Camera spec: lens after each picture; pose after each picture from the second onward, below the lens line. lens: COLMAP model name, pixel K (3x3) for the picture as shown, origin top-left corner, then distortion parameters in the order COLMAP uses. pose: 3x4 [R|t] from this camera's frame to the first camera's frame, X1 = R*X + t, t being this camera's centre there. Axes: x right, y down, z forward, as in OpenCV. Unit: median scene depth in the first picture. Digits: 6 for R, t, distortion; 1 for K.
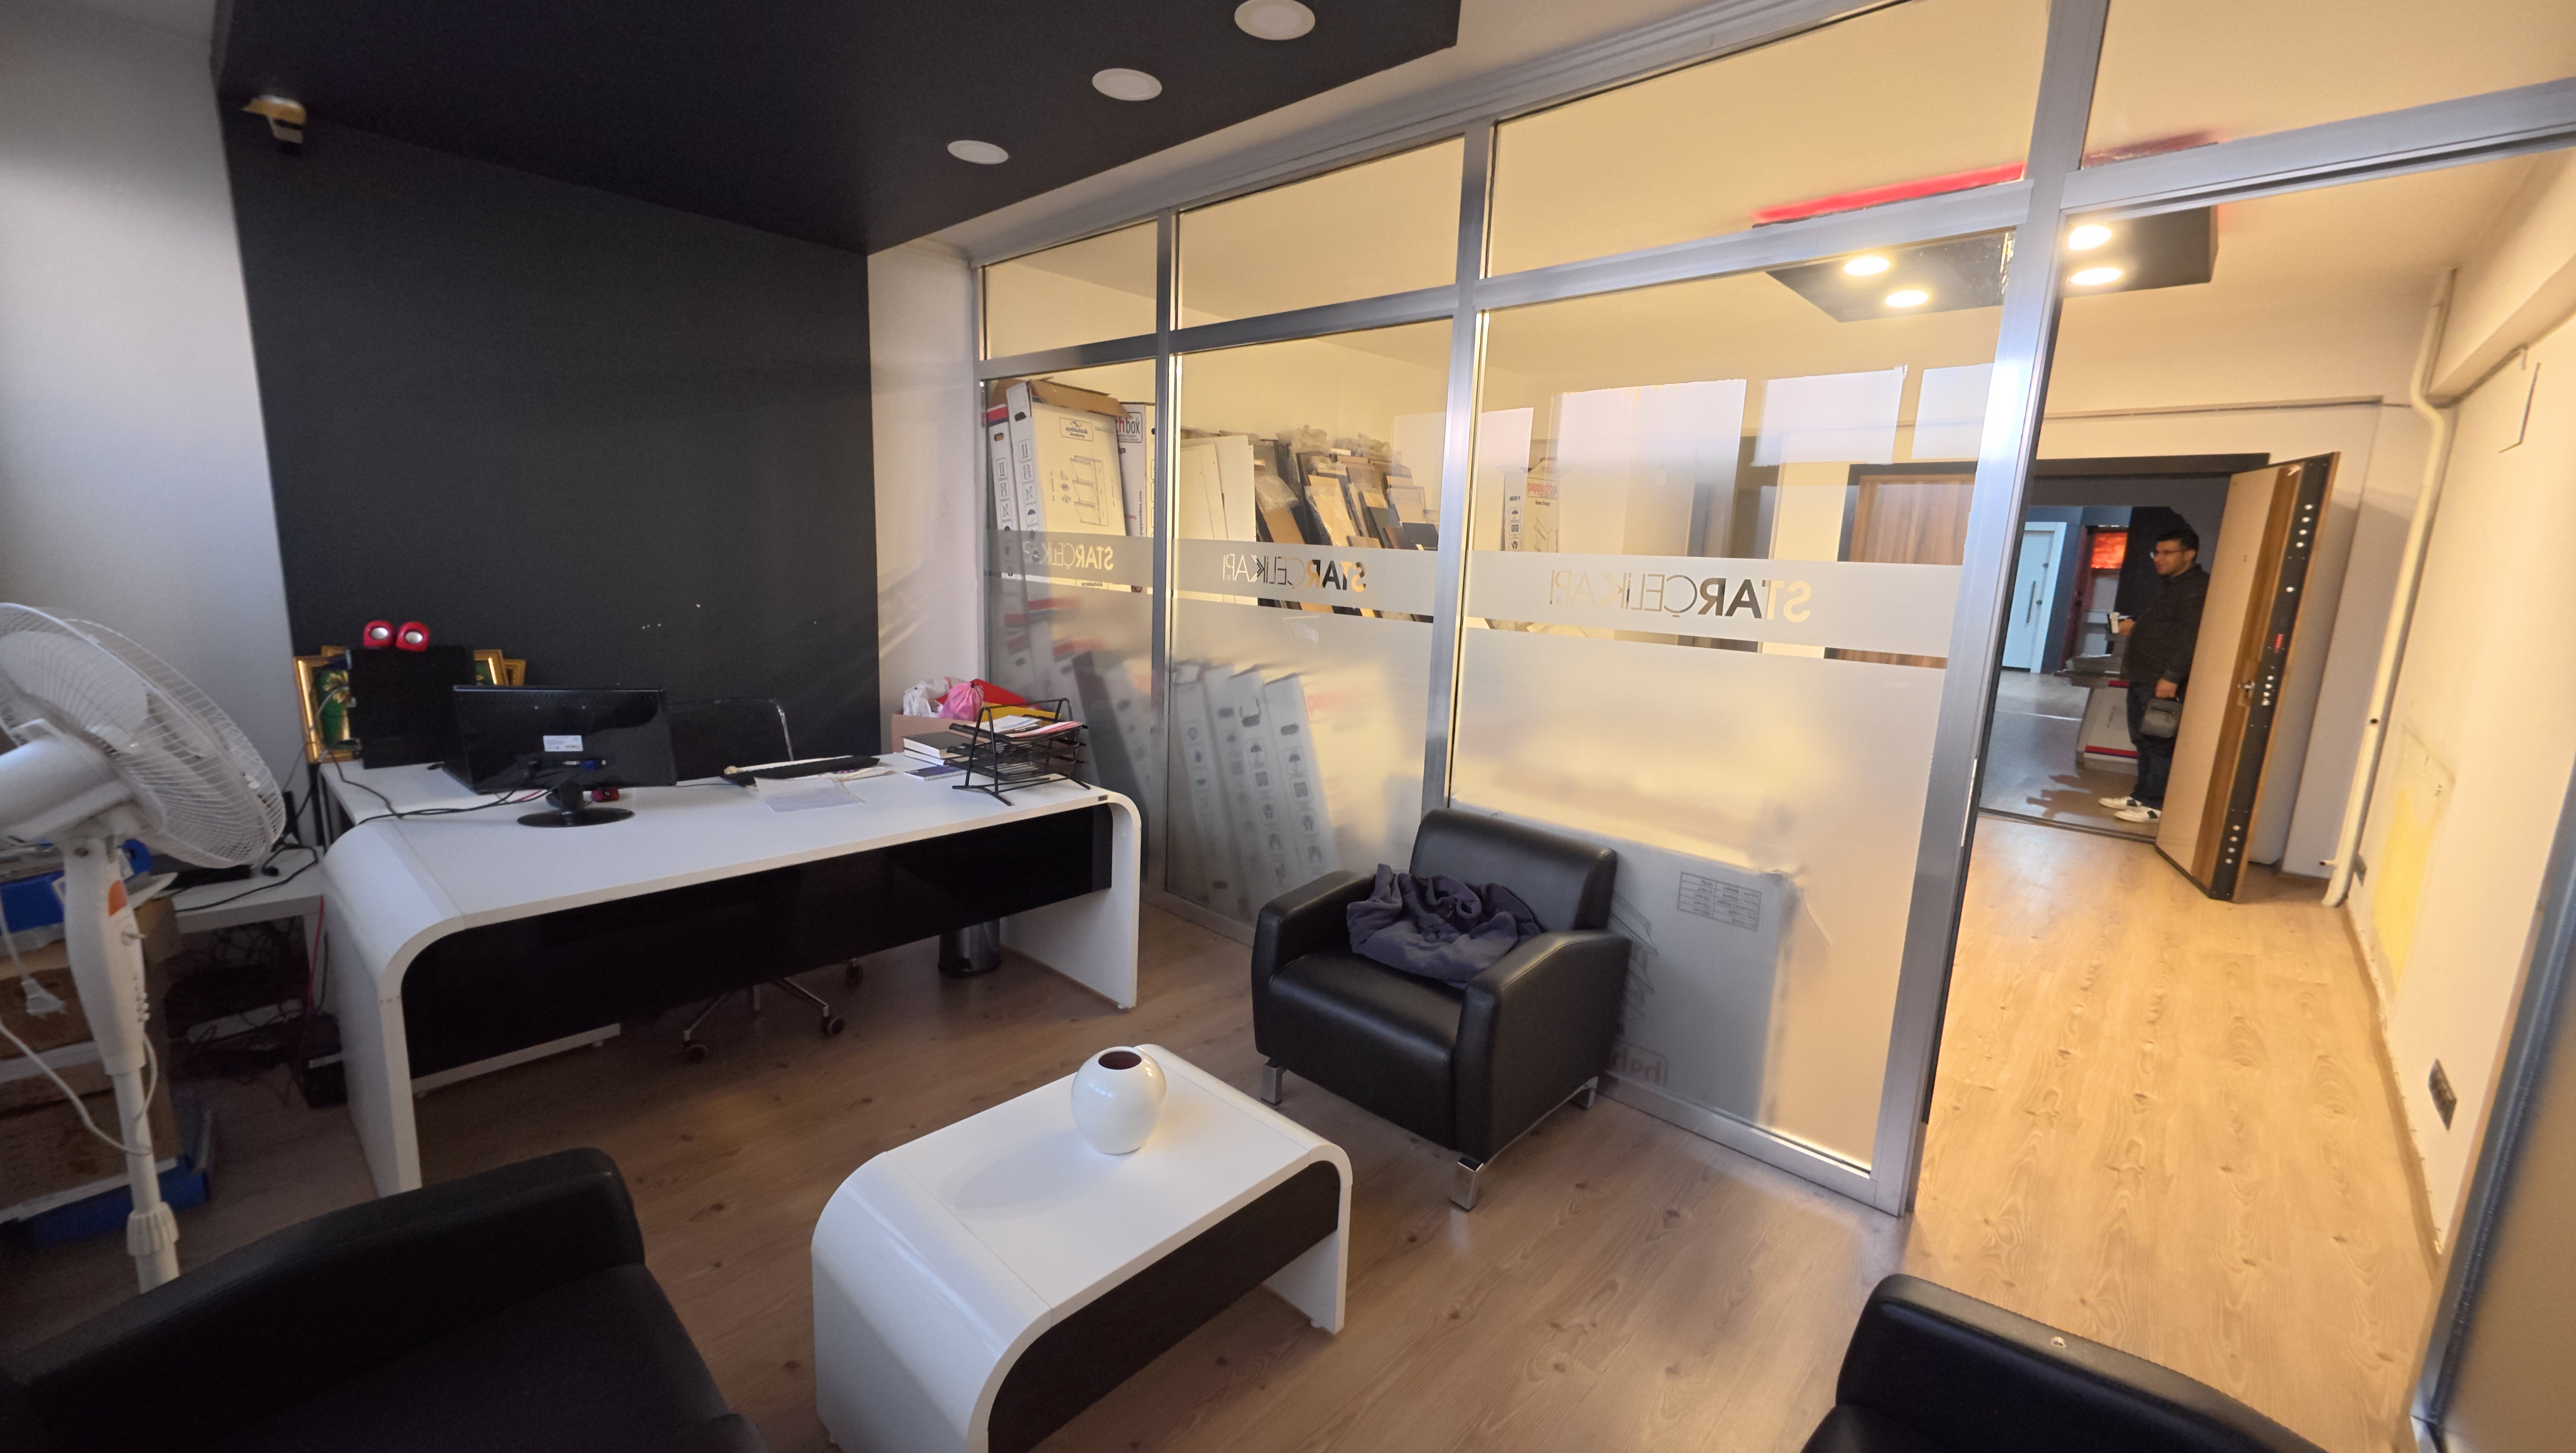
lens RADIAL K [[1008.1, 0, 1279.4], [0, 1008.1, 720.2], [0, 0, 1]] dist [0.010686, -0.002125]
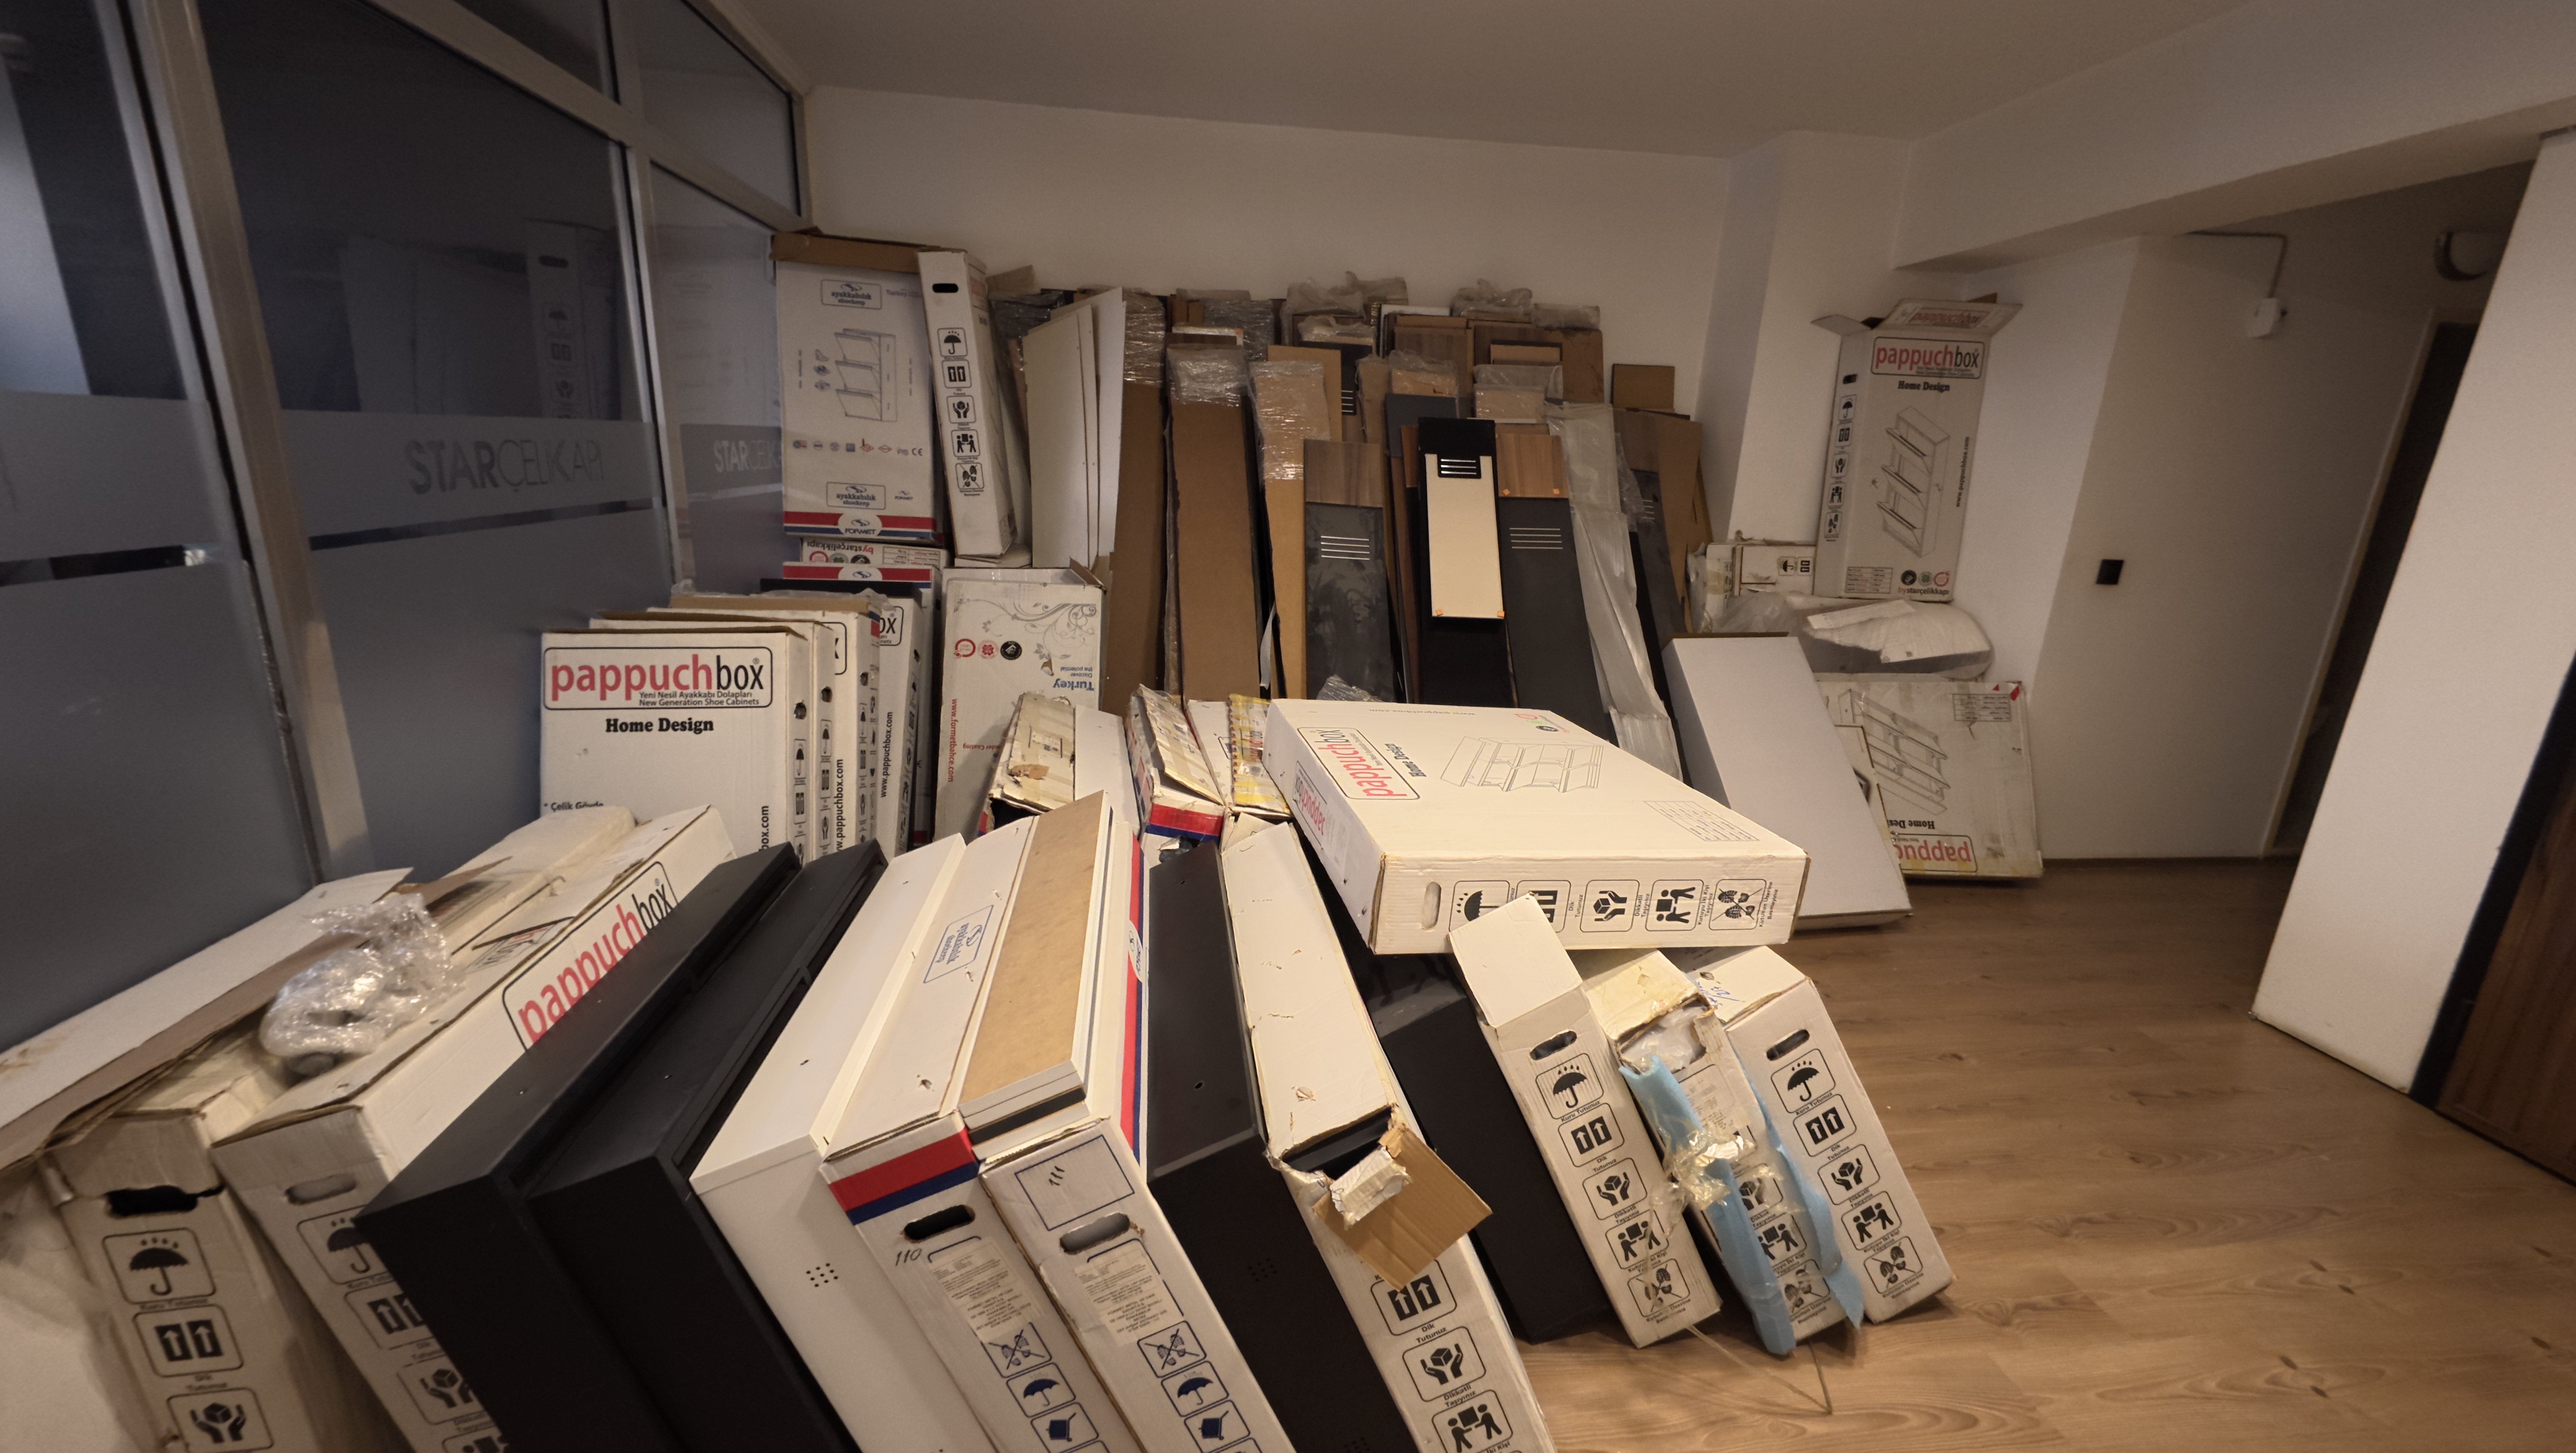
lens RADIAL K [[1008.1, 0, 1279.4], [0, 1008.1, 720.2], [0, 0, 1]] dist [0.010686, -0.002125]
pose [[0.763264, 0.162343, -0.625359, 0.879197], [-0.127387, 0.986730, 0.100676, -0.128414], [0.633404, 0.002821, 0.773816, 0.912068]]
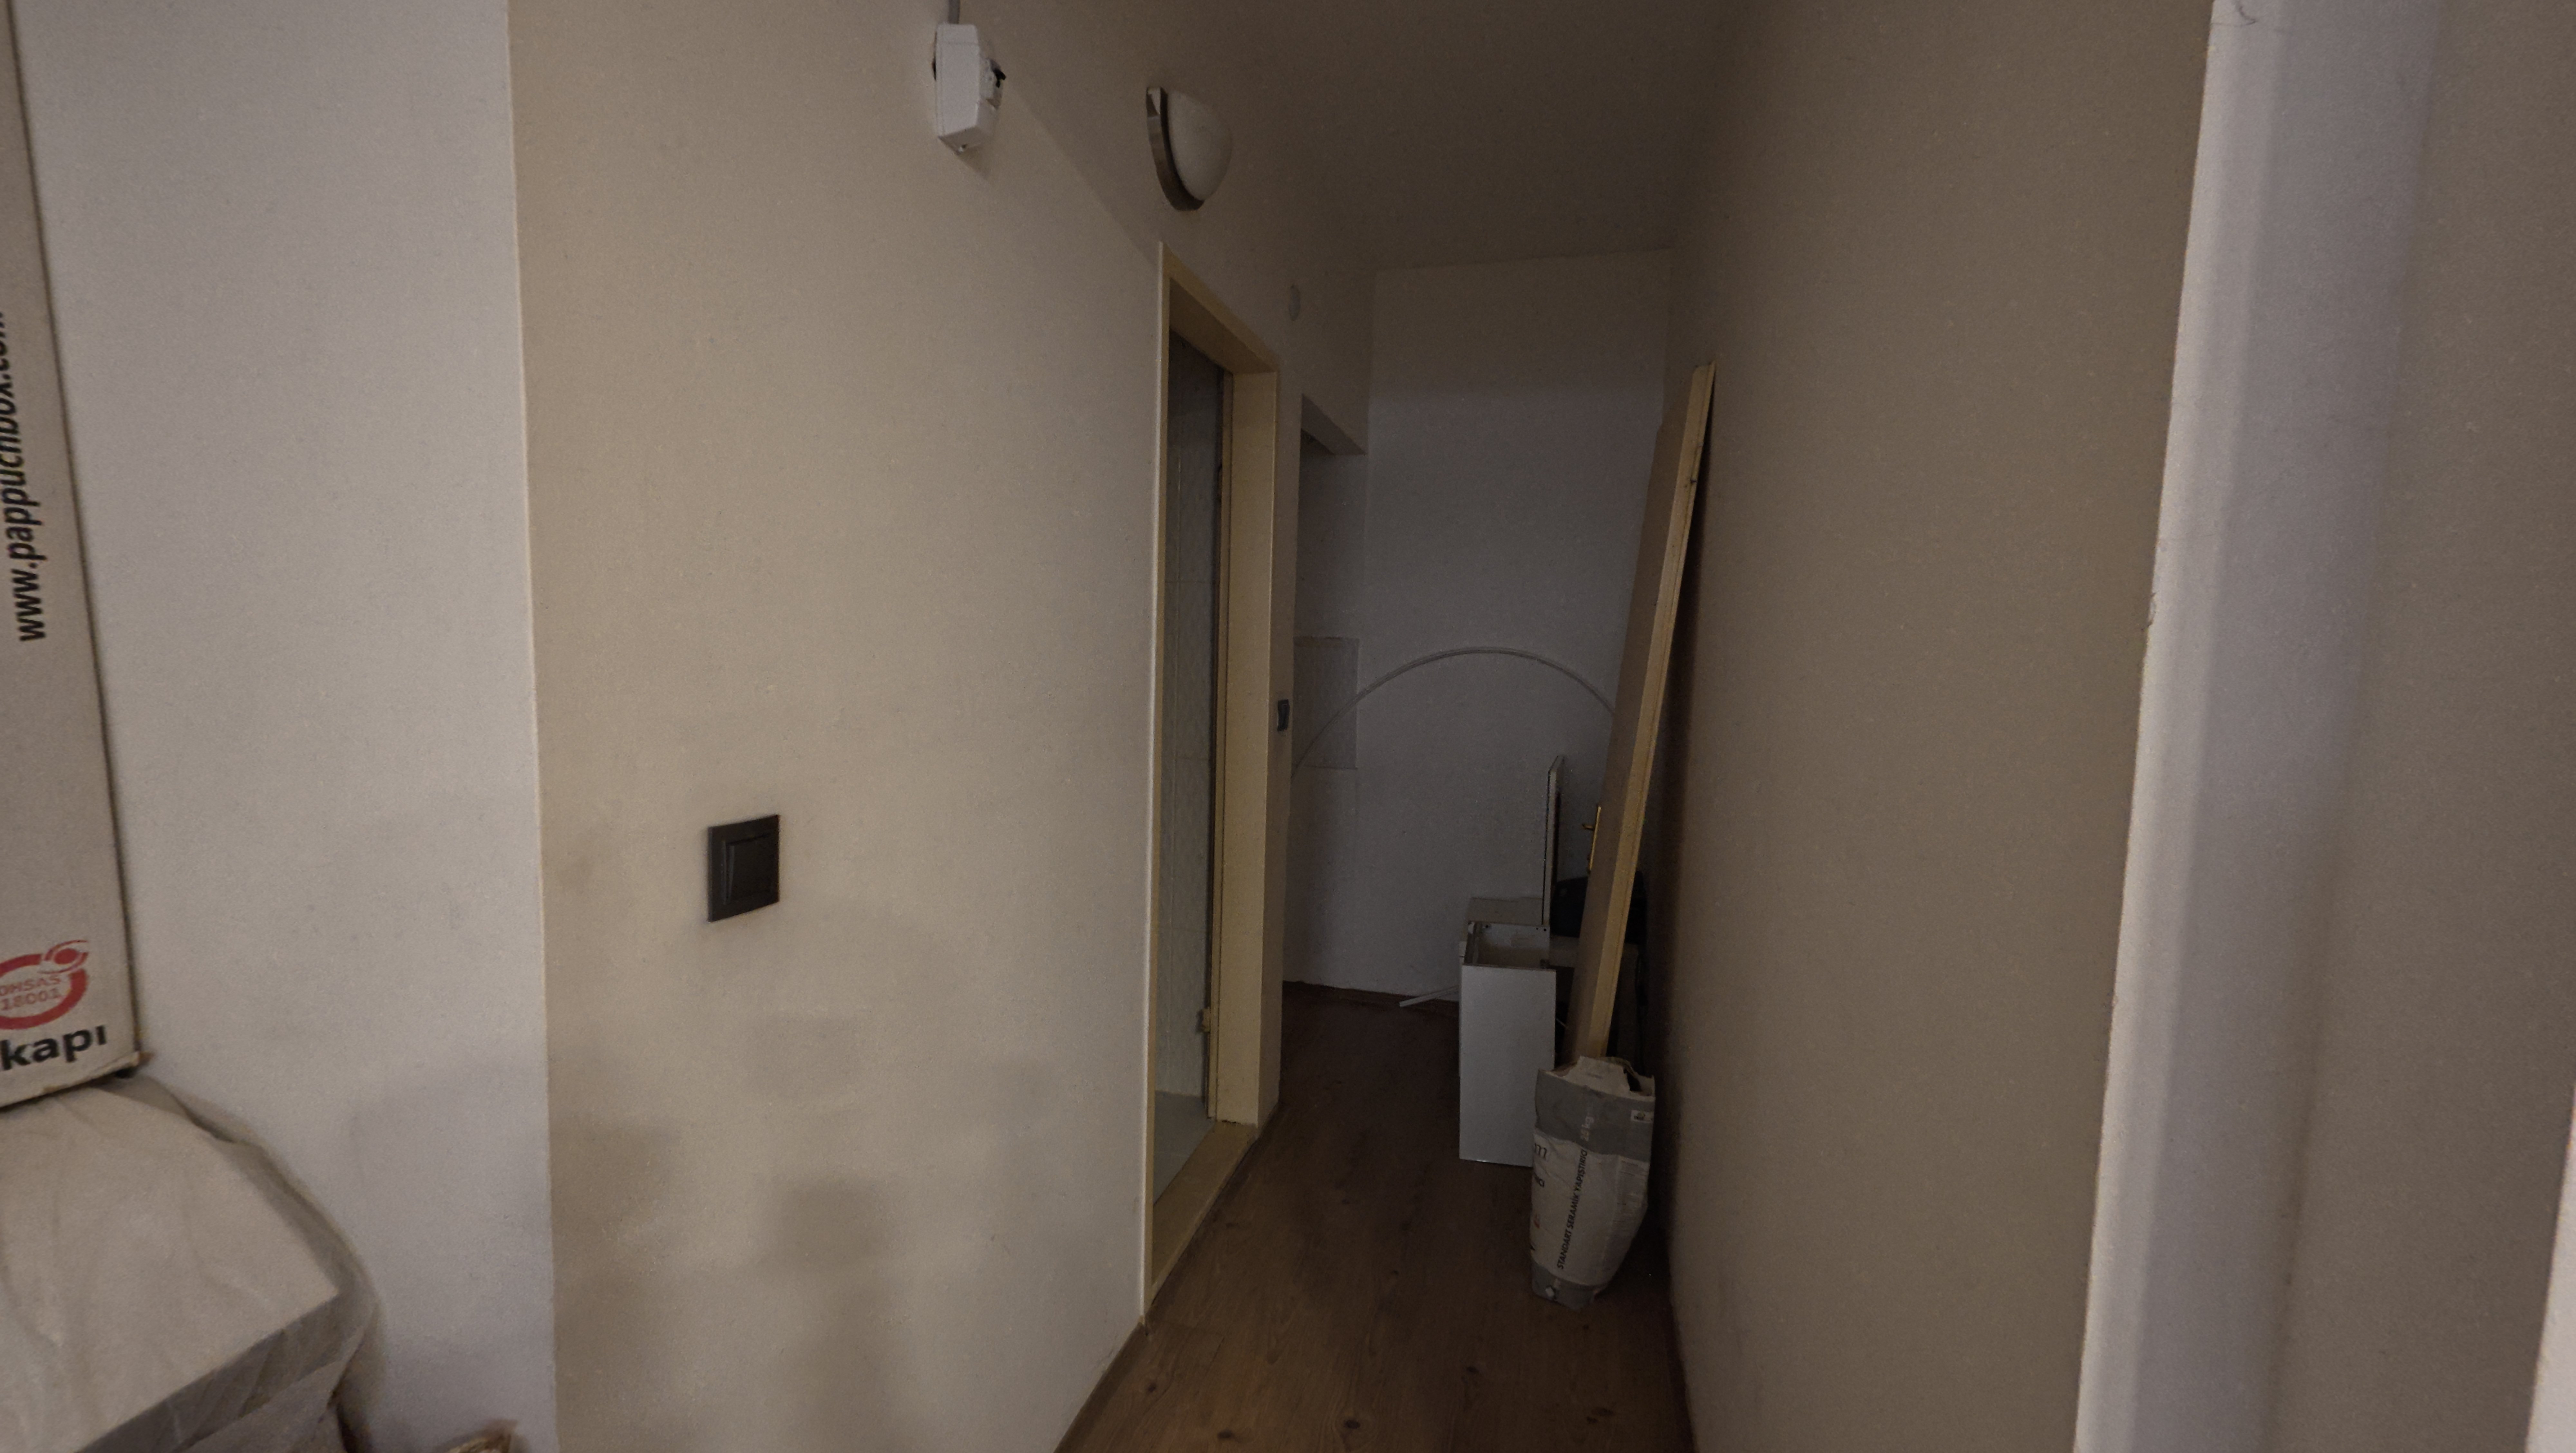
lens RADIAL K [[1008.8, 0, 1273.3], [0, 1008.8, 723.6], [0, 0, 1]] dist [-0.000559, 0.004633]
pose [[0.893291, -0.046739, 0.447043, 0.859183], [0.083322, 0.994560, -0.062512, -0.314295], [-0.441689, 0.093090, 0.892326, 2.093628]]
